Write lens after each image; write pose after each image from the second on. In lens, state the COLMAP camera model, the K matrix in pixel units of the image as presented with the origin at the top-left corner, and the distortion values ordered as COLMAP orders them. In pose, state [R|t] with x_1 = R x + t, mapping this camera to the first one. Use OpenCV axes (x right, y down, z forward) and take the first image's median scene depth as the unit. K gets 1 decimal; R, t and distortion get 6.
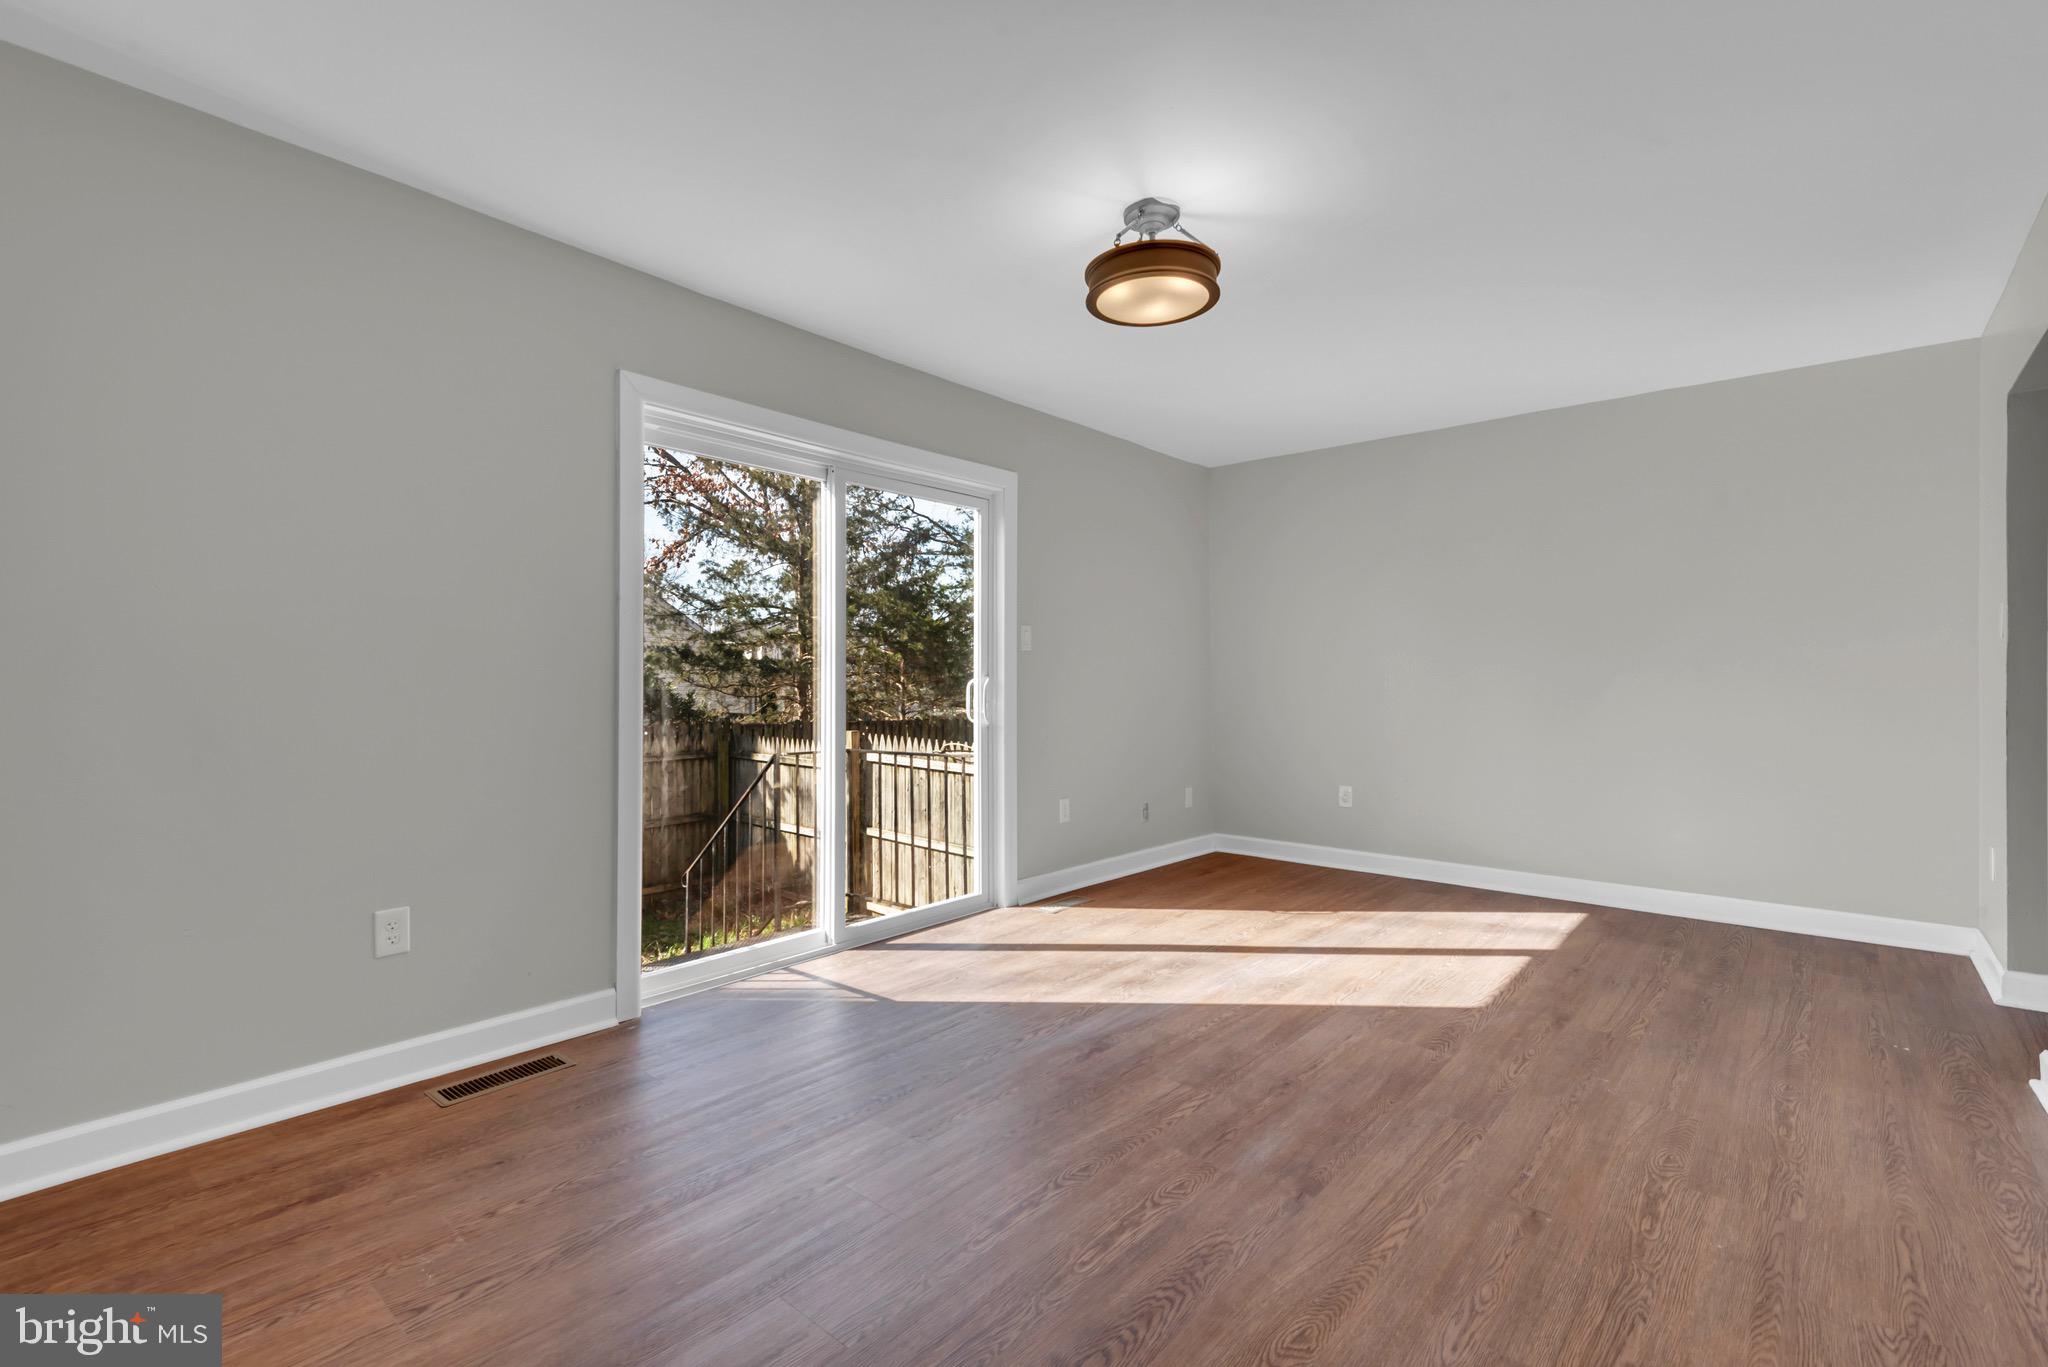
lens RADIAL K [[922.1, 0, 1016.8], [0, 922.1, 672.0], [0, 0, 1]] dist [0.036872, -0.010048]
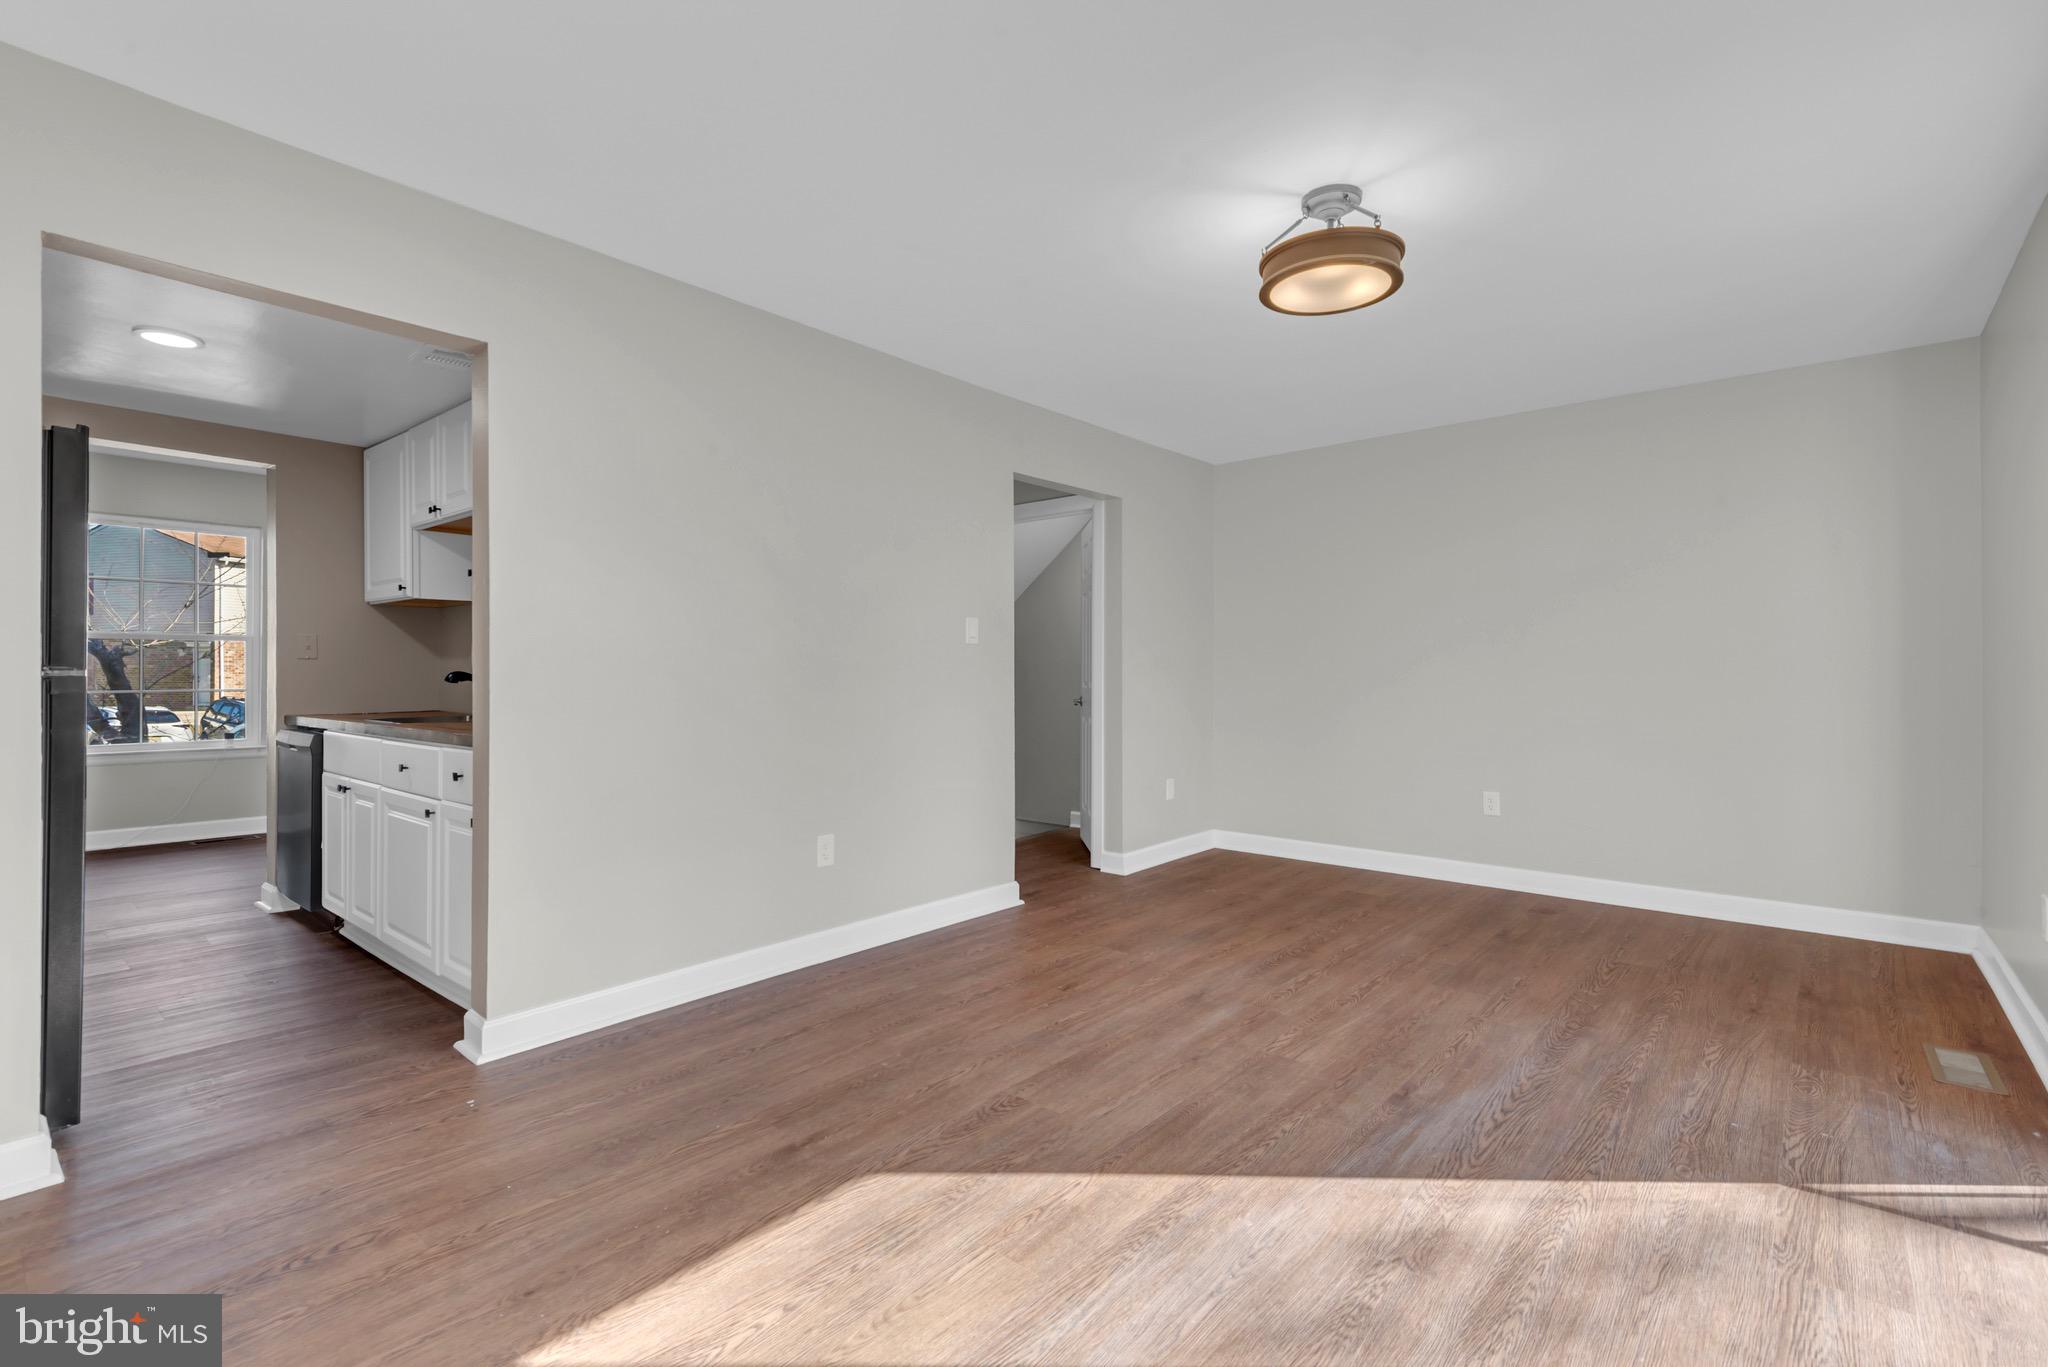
lens RADIAL K [[851.2, 0, 1024.8], [0, 851.2, 677.5], [0, 0, 1]] dist [-0.019913, -0.000340]
pose [[-0.999984, -0.001370, 0.005446, 0.463794], [-0.001353, 0.999994, 0.003260, 0.008784], [-0.005451, 0.003253, -0.999980, 1.901018]]
